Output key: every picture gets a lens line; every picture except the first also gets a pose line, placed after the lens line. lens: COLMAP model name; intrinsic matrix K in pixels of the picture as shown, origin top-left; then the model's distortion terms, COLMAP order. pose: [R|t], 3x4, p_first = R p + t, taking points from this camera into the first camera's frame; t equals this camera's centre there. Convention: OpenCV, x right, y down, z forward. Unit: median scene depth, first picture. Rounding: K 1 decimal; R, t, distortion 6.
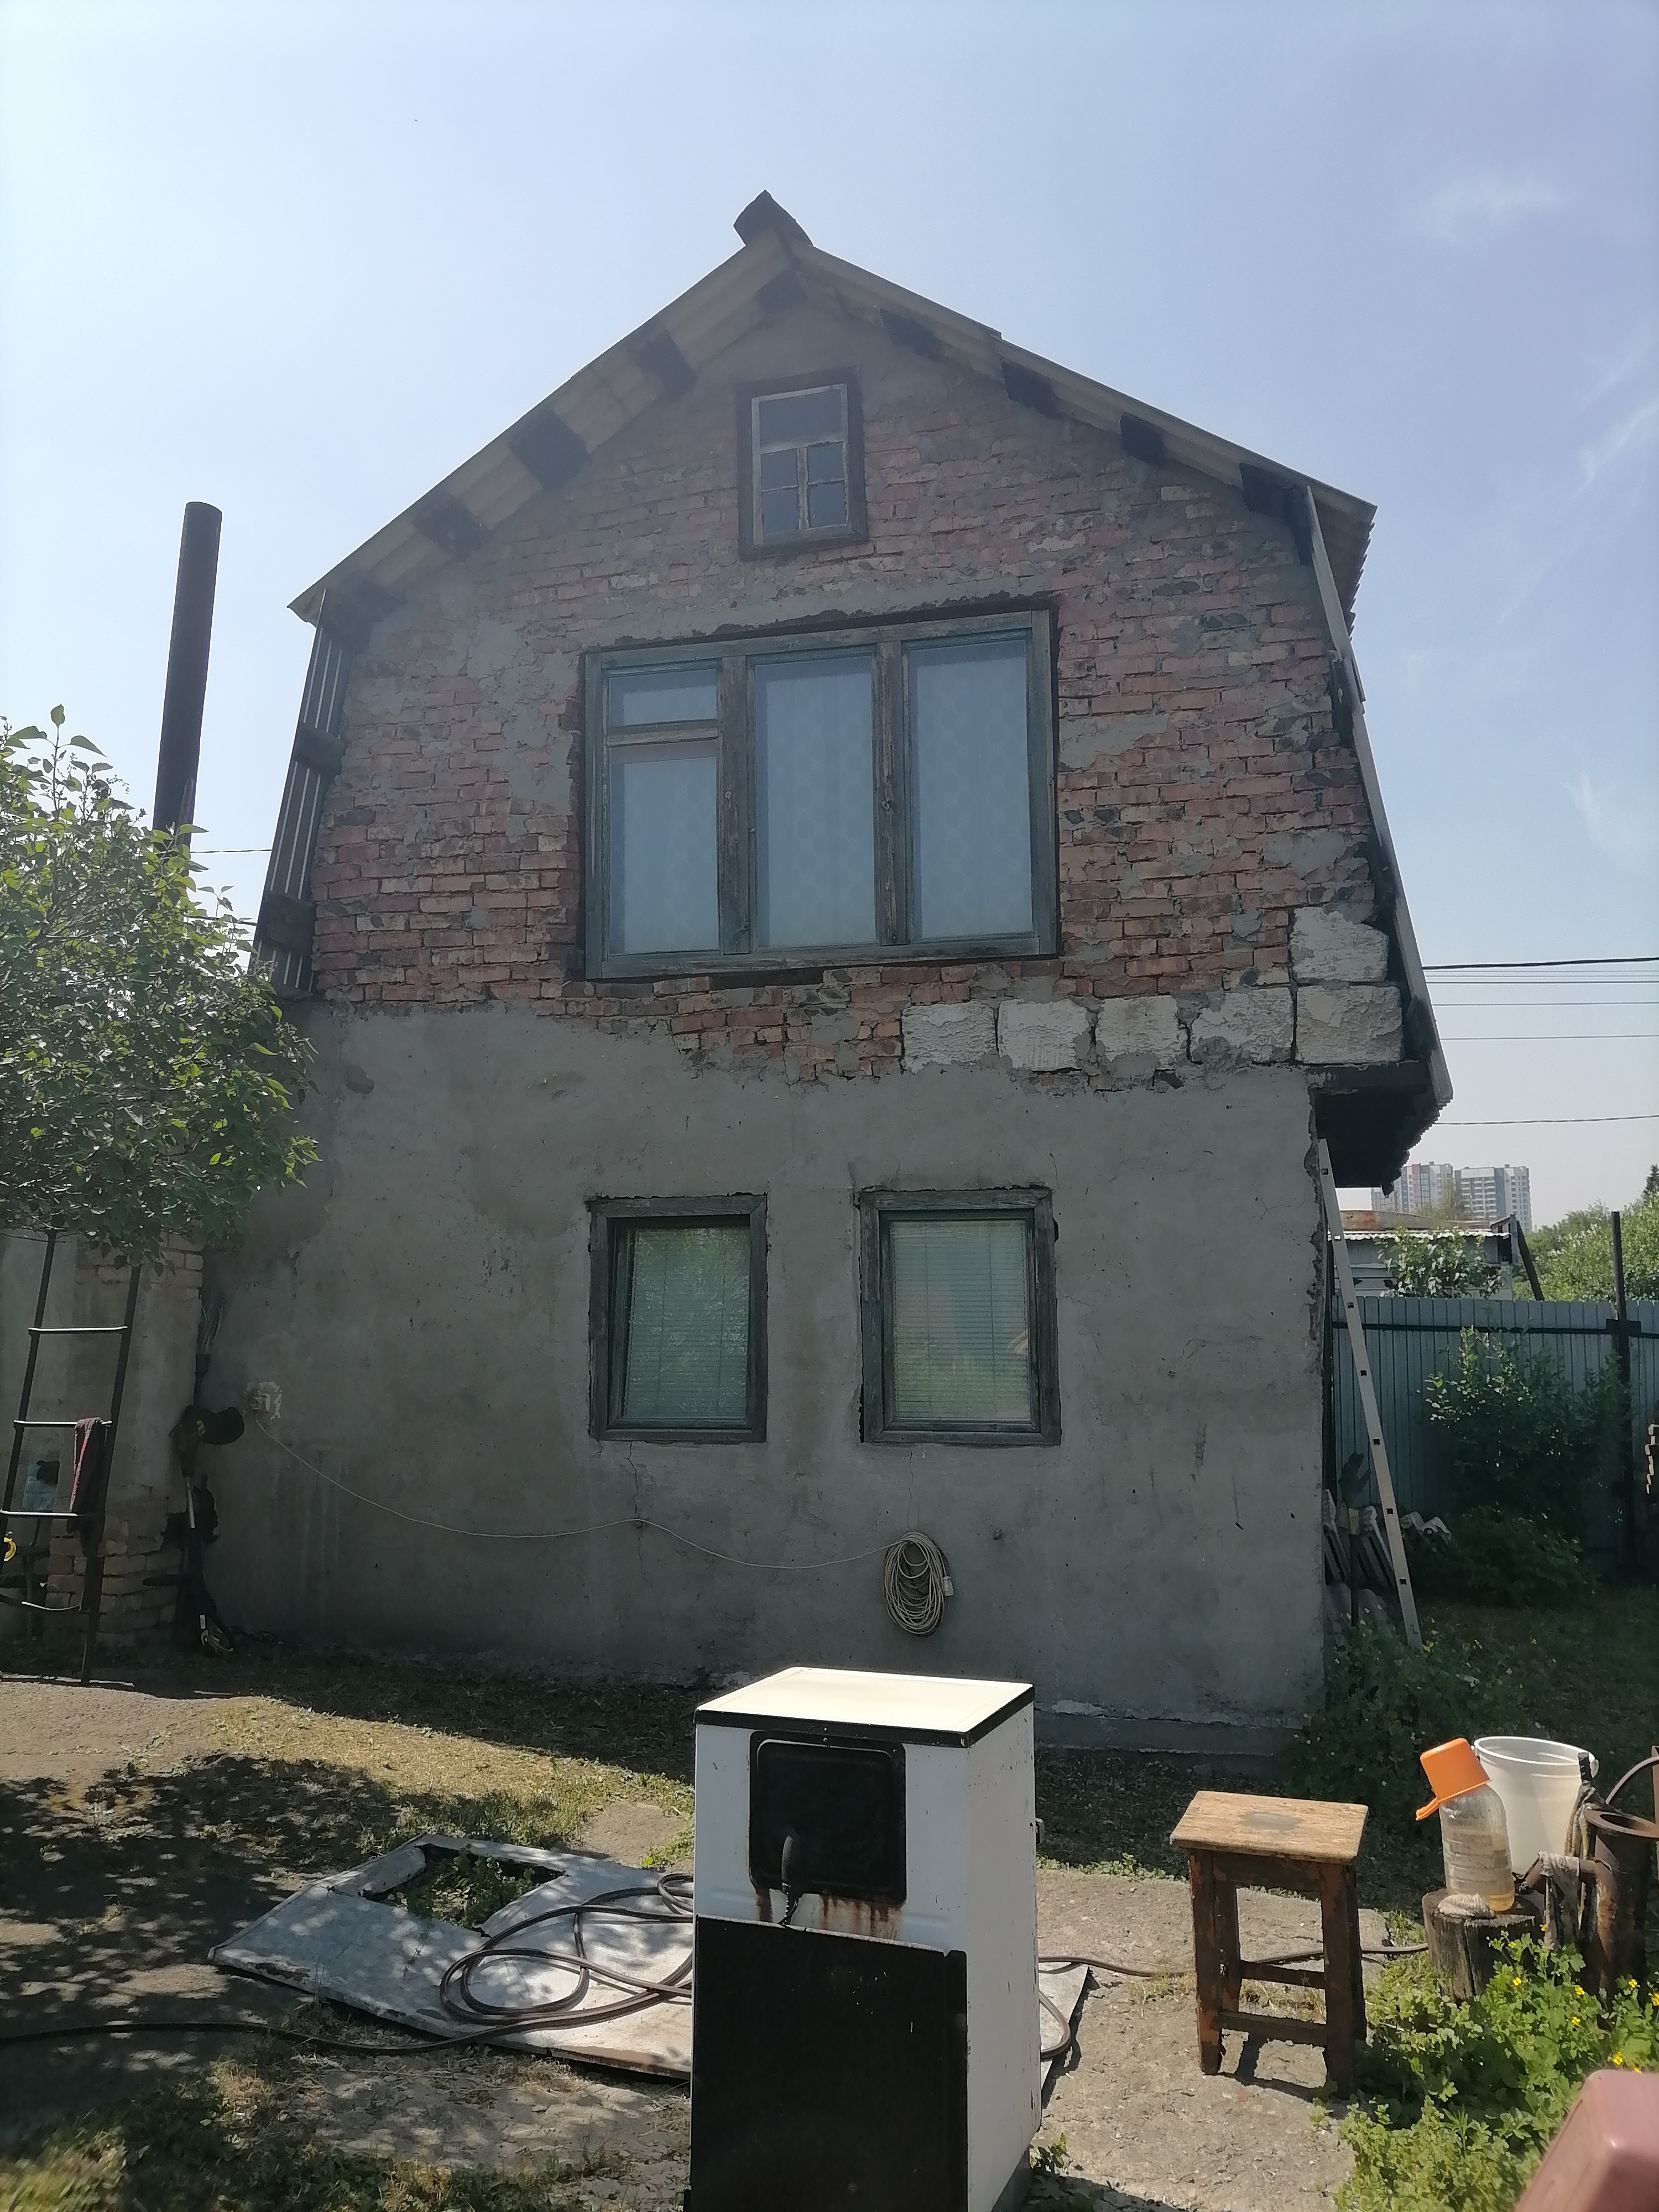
lens RADIAL K [[1622.5, 0, 828.2], [0, 1622.5, 1101.7], [0, 0, 1]] dist [0.044438, -0.034831]
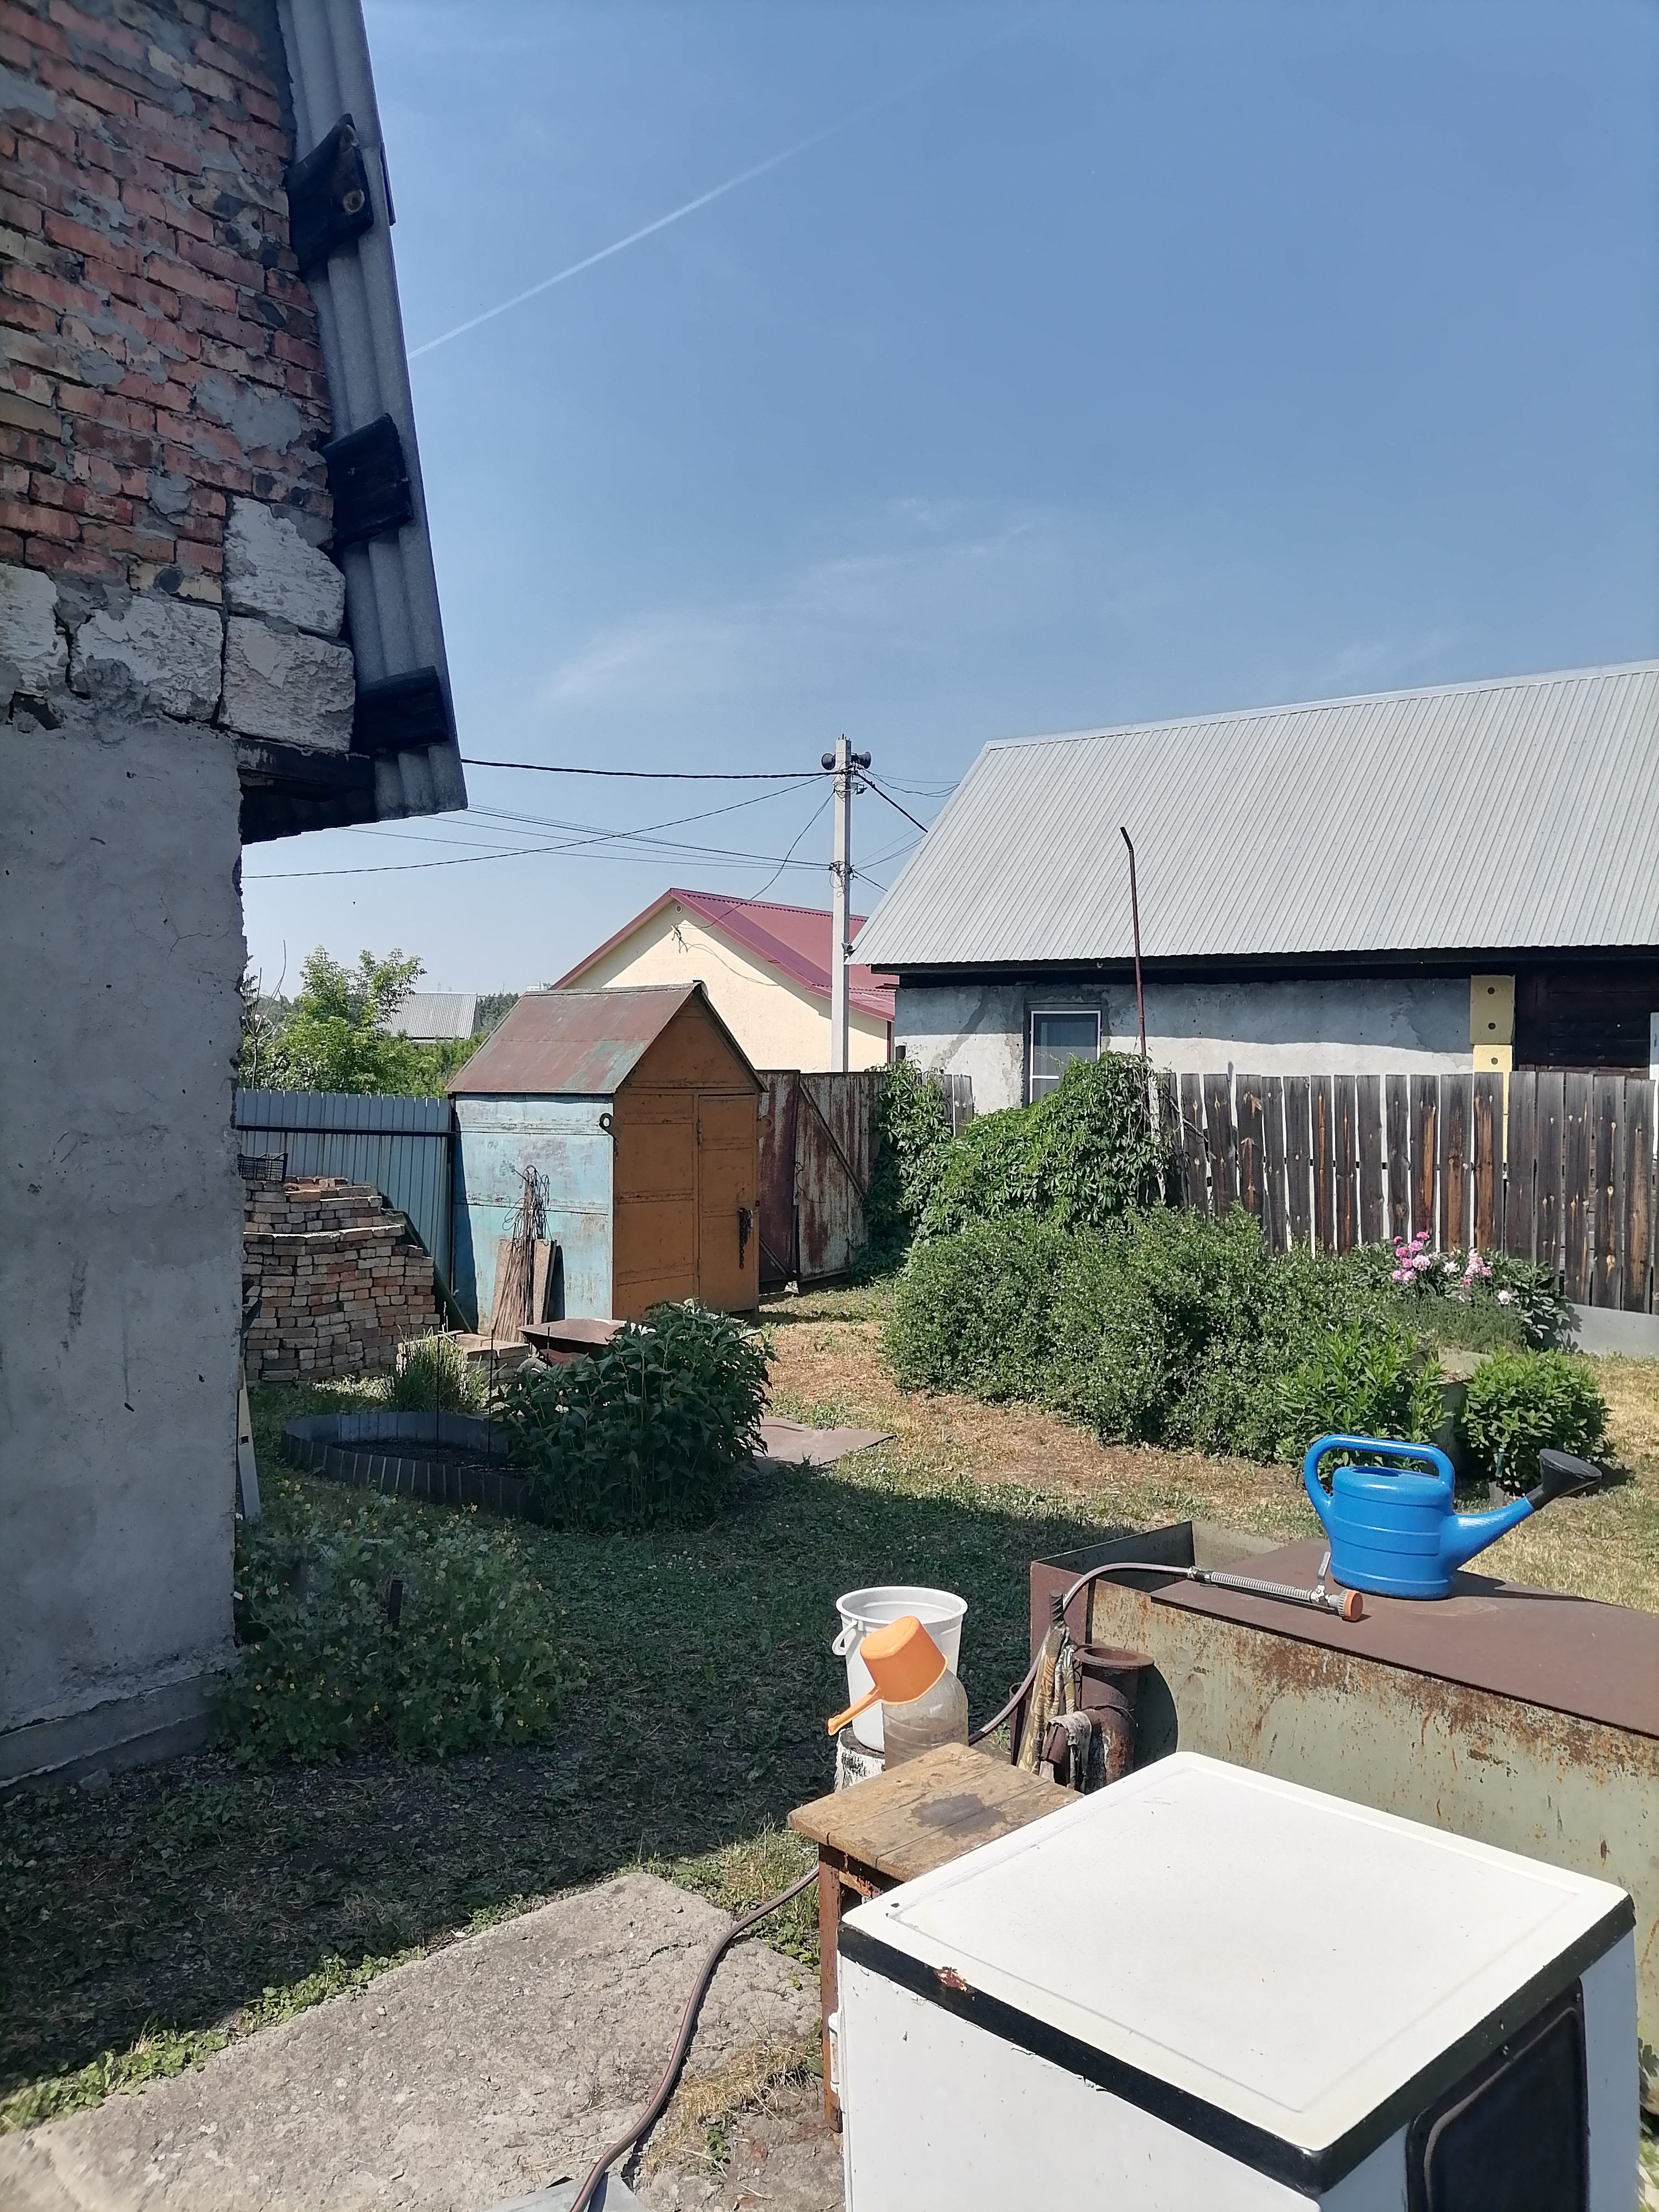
lens RADIAL K [[1618.4, 0, 819.2], [0, 1618.4, 1102.7], [0, 0, 1]] dist [0.041210, -0.032943]
pose [[0.445546, -0.008143, 0.895222, -0.200234], [-0.109061, 0.992017, 0.063302, 0.058073], [-0.888591, -0.125838, 0.441101, 0.430568]]
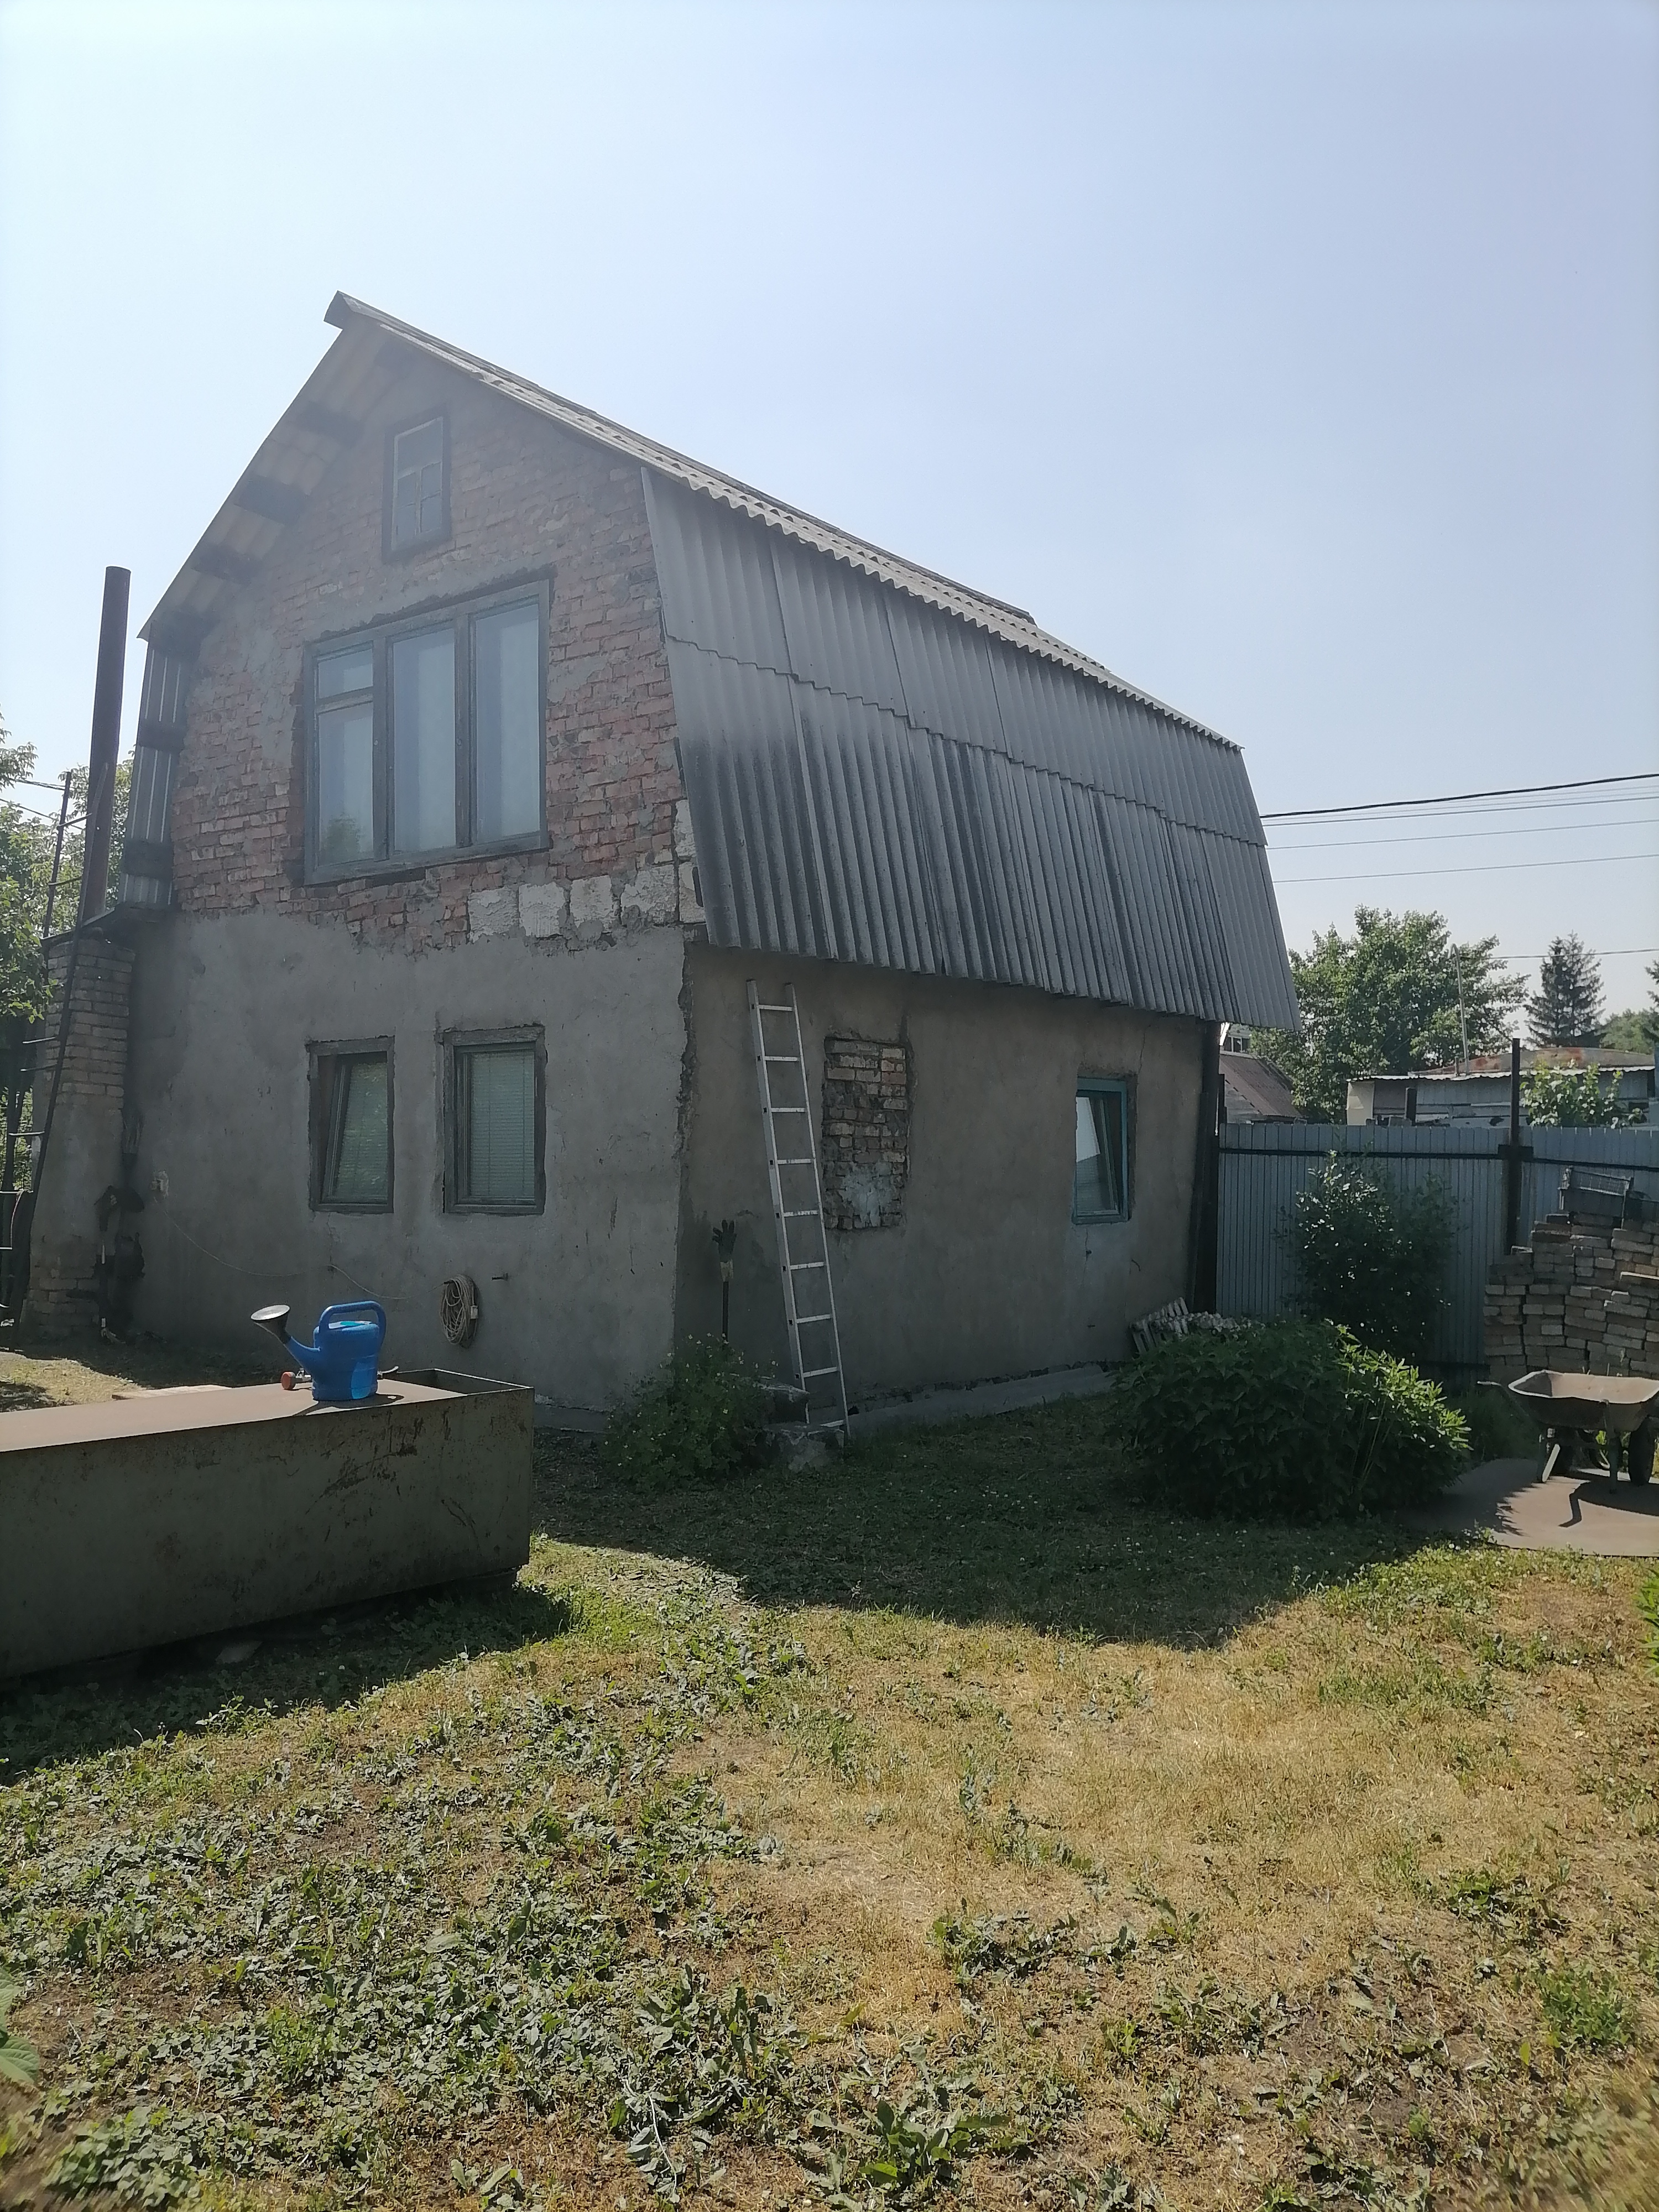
lens RADIAL K [[1637.3, 0, 830.6], [0, 1637.3, 1105.6], [0, 0, 1]] dist [0.055455, -0.051752]
pose [[0.924357, -0.009619, -0.381409, 0.840745], [0.039682, 0.996684, 0.071036, 0.031336], [0.379461, -0.080798, 0.921673, -0.155692]]
